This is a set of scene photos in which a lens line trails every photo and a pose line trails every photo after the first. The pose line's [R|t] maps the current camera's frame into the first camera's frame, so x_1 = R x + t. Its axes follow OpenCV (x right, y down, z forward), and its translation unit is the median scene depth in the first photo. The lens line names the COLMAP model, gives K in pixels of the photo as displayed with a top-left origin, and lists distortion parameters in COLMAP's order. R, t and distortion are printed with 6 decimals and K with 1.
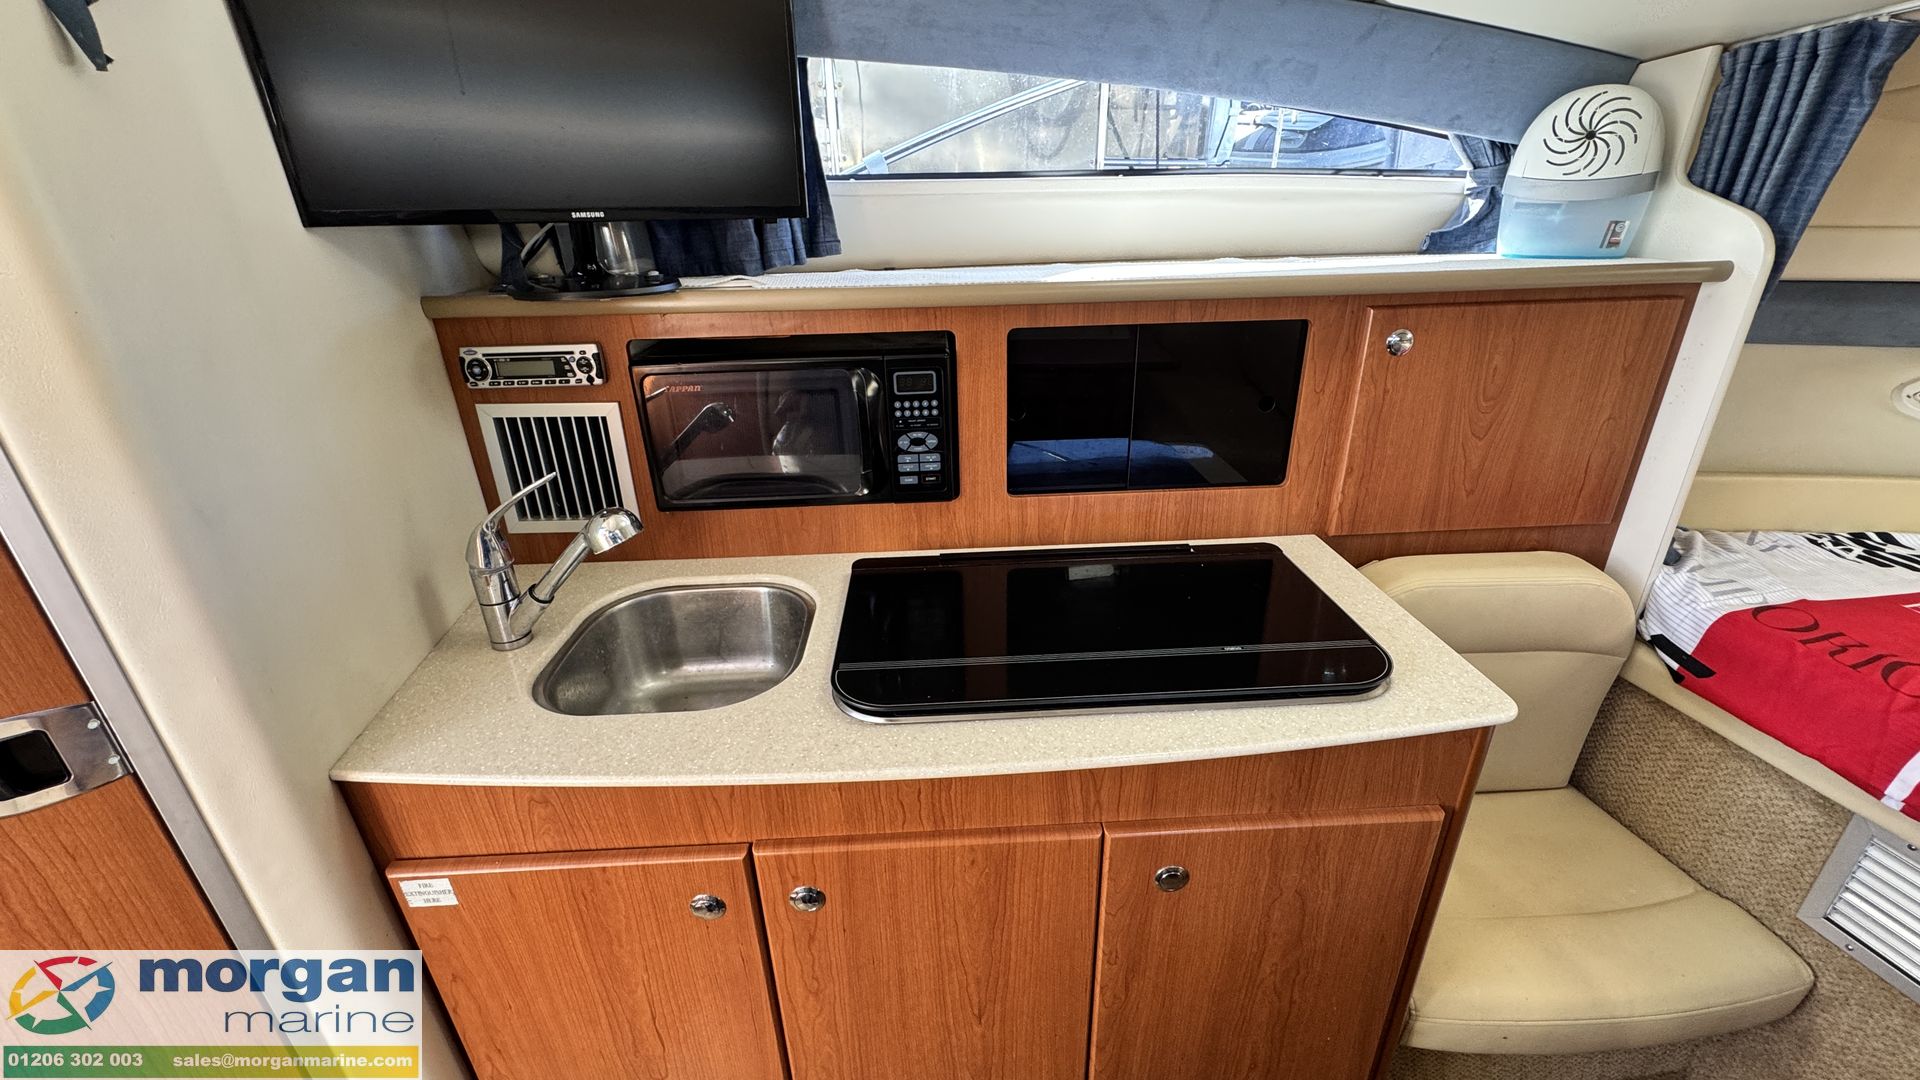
lens RADIAL K [[764.6, 0, 960.7], [0, 764.6, 536.6], [0, 0, 1]] dist [-0.002696, -0.000200]
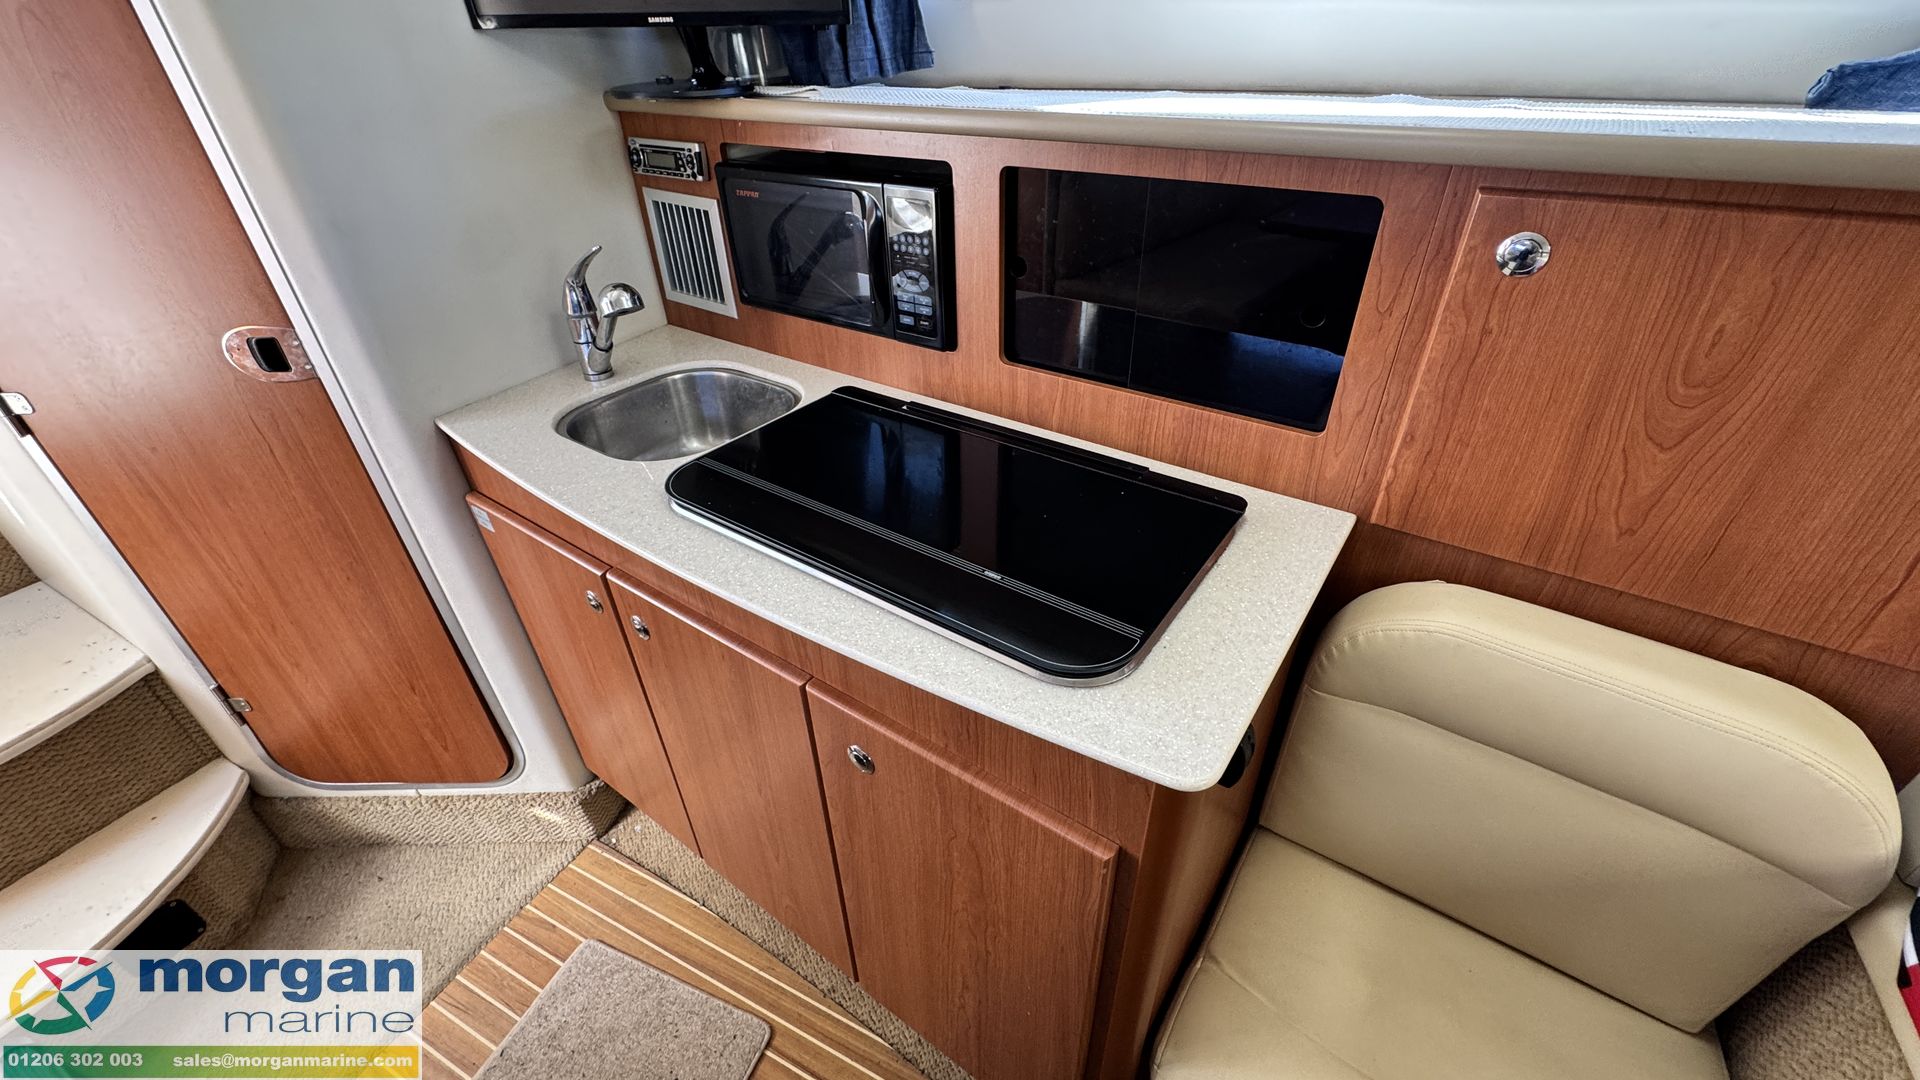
lens RADIAL K [[759.8, 0, 961.9], [0, 759.8, 536.7], [0, 0, 1]] dist [-0.003960, 0.000283]
pose [[0.788096, 0.348826, -0.507173, 0.605009], [-0.244638, 0.933561, 0.261945, -0.089966], [0.564851, -0.082364, 0.821072, 0.219384]]
